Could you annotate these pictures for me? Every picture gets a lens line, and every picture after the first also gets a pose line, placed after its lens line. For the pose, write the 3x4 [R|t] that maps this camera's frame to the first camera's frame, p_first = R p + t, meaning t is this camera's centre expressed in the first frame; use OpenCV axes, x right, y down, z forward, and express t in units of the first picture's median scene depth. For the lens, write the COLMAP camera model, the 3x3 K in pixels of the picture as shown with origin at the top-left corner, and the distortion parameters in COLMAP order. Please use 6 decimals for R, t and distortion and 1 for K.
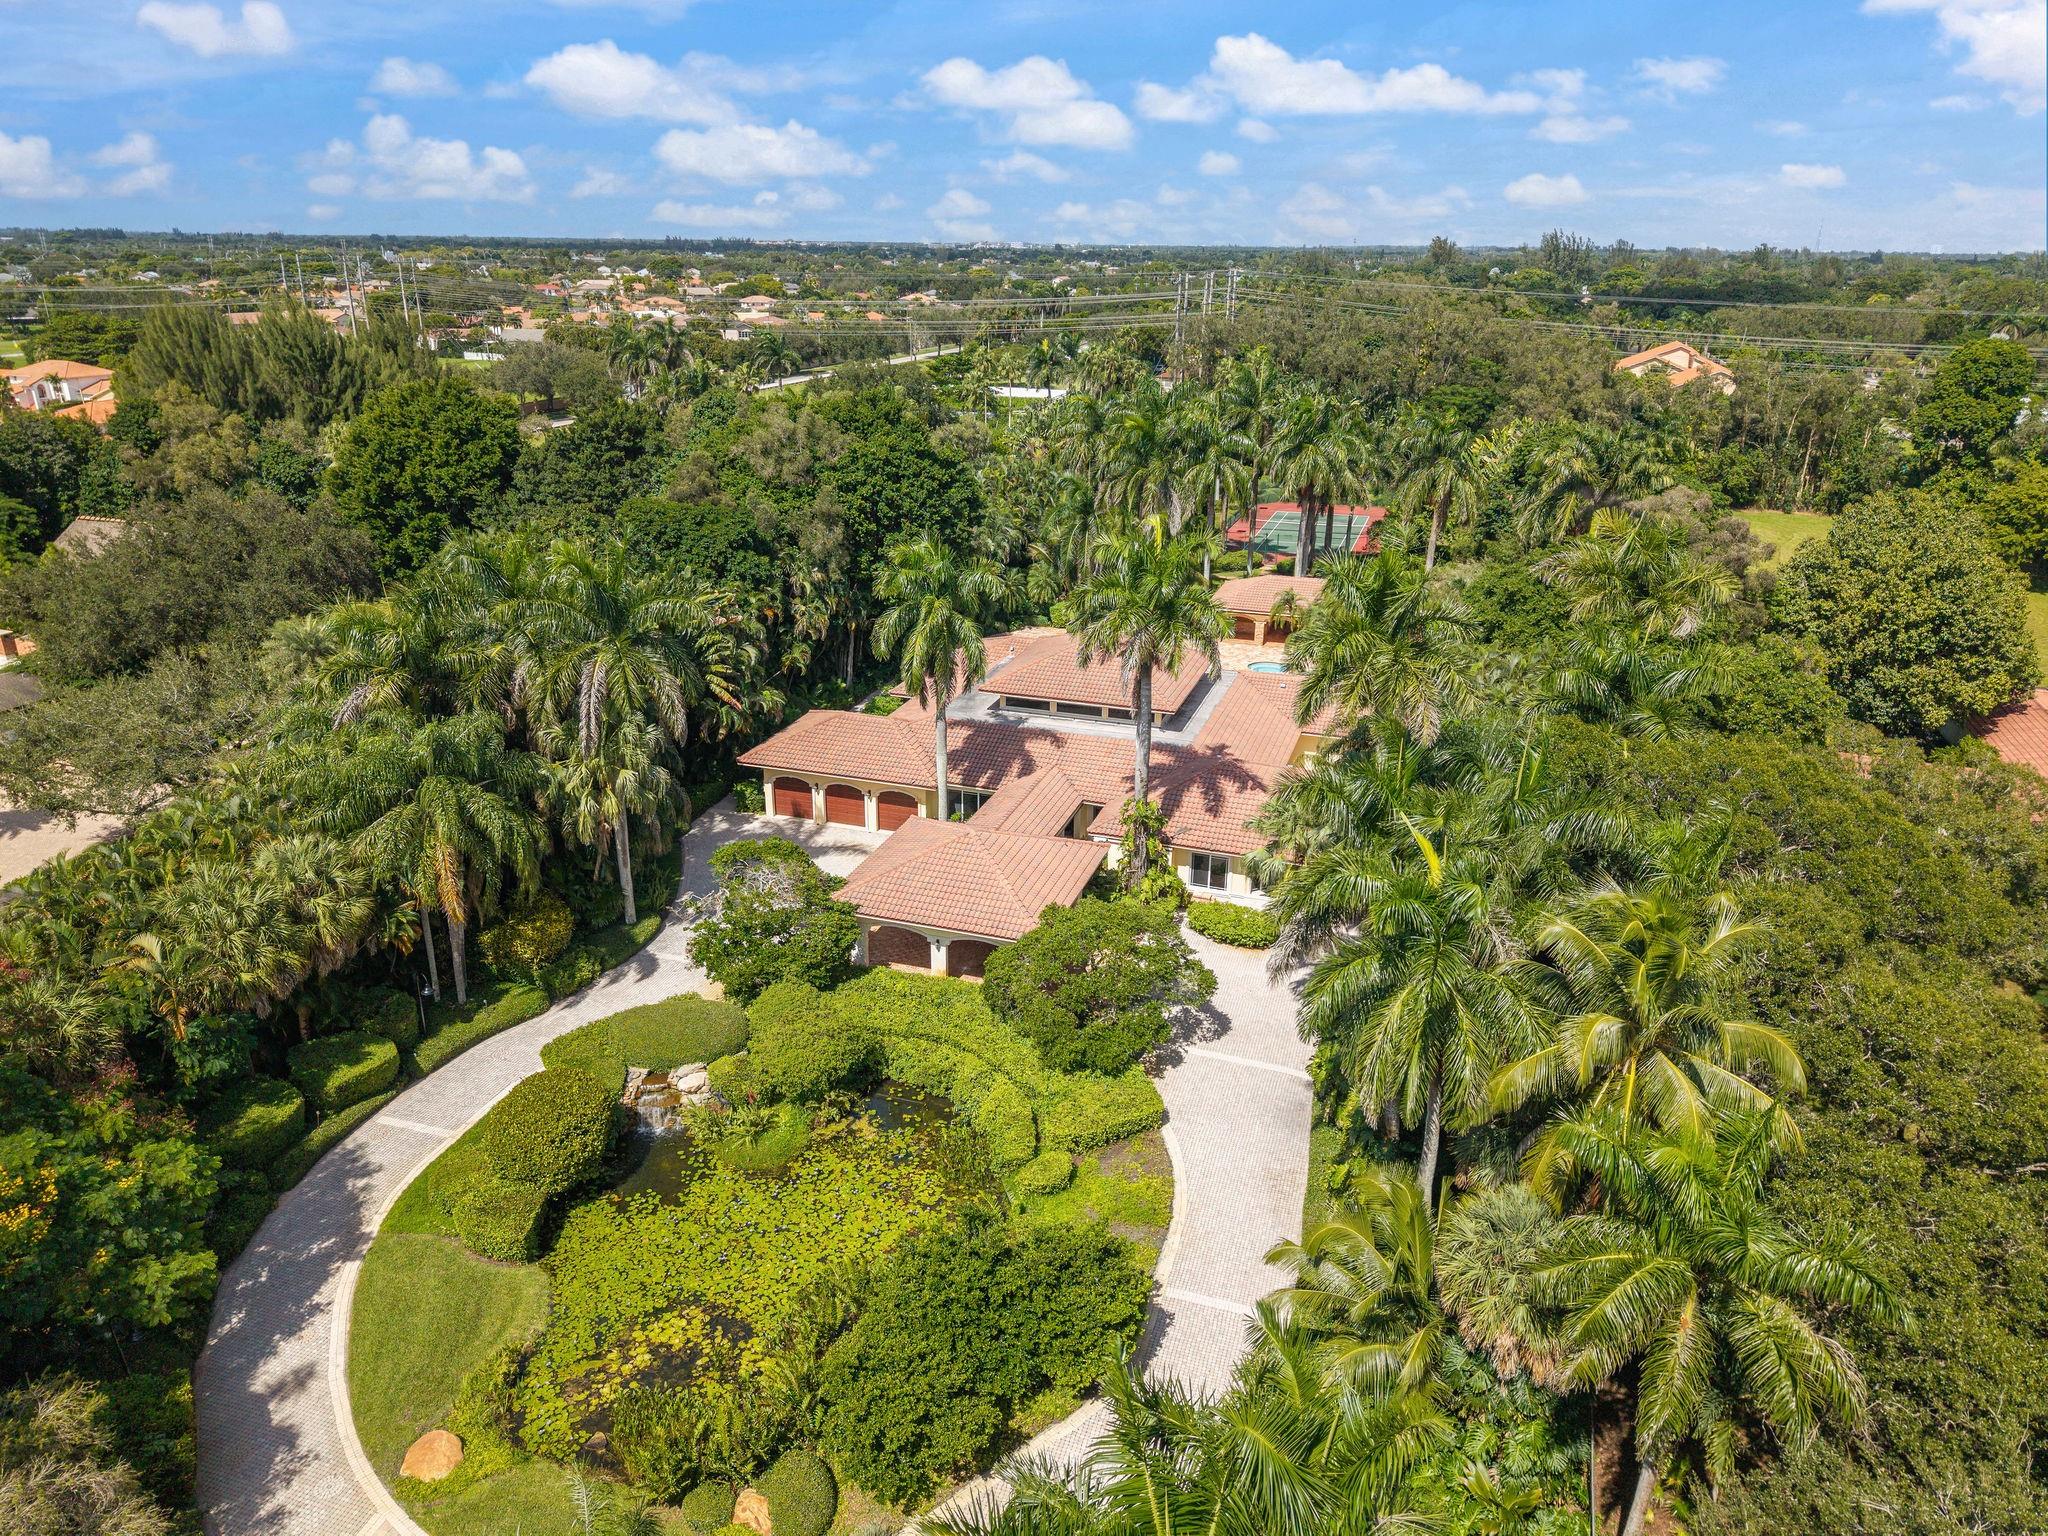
lens RADIAL K [[1401.1, 0, 1028.3], [0, 1401.1, 777.4], [0, 0, 1]] dist [0.003100, -0.004960]
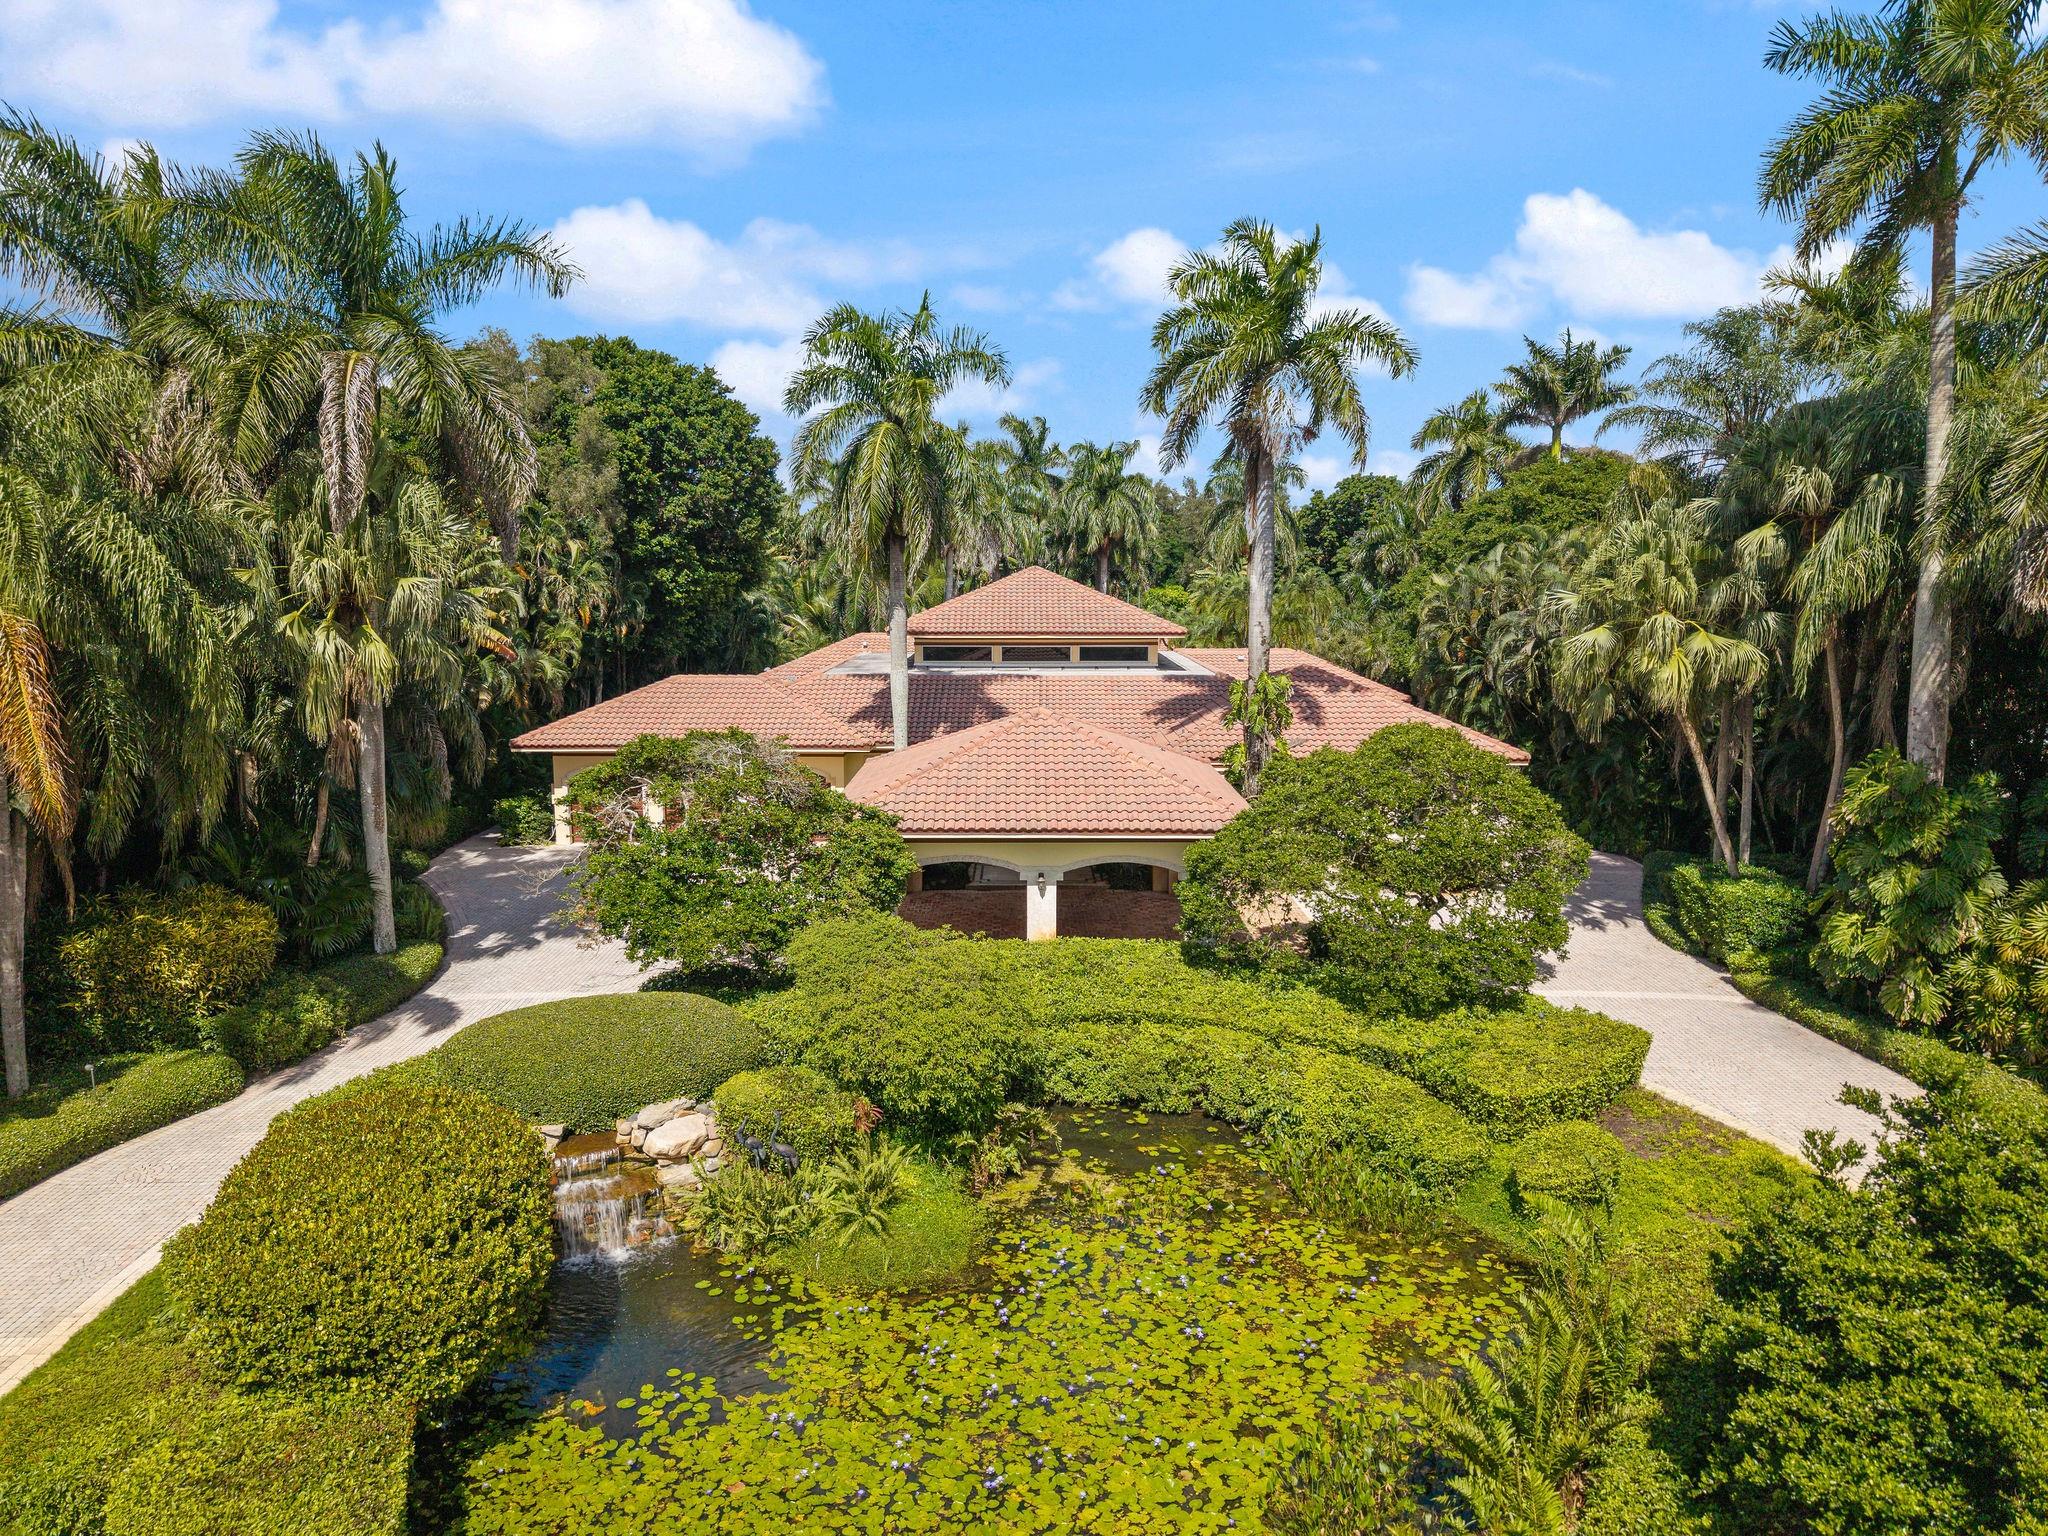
lens RADIAL K [[1396.0, 0, 1028.1], [0, 1396.0, 775.2], [0, 0, 1]] dist [-0.006908, -0.004263]
pose [[0.948099, -0.056088, 0.312991, -0.188408], [0.122994, 0.972391, -0.198315, 0.147731], [-0.293226, 0.226518, 0.928821, 0.389966]]
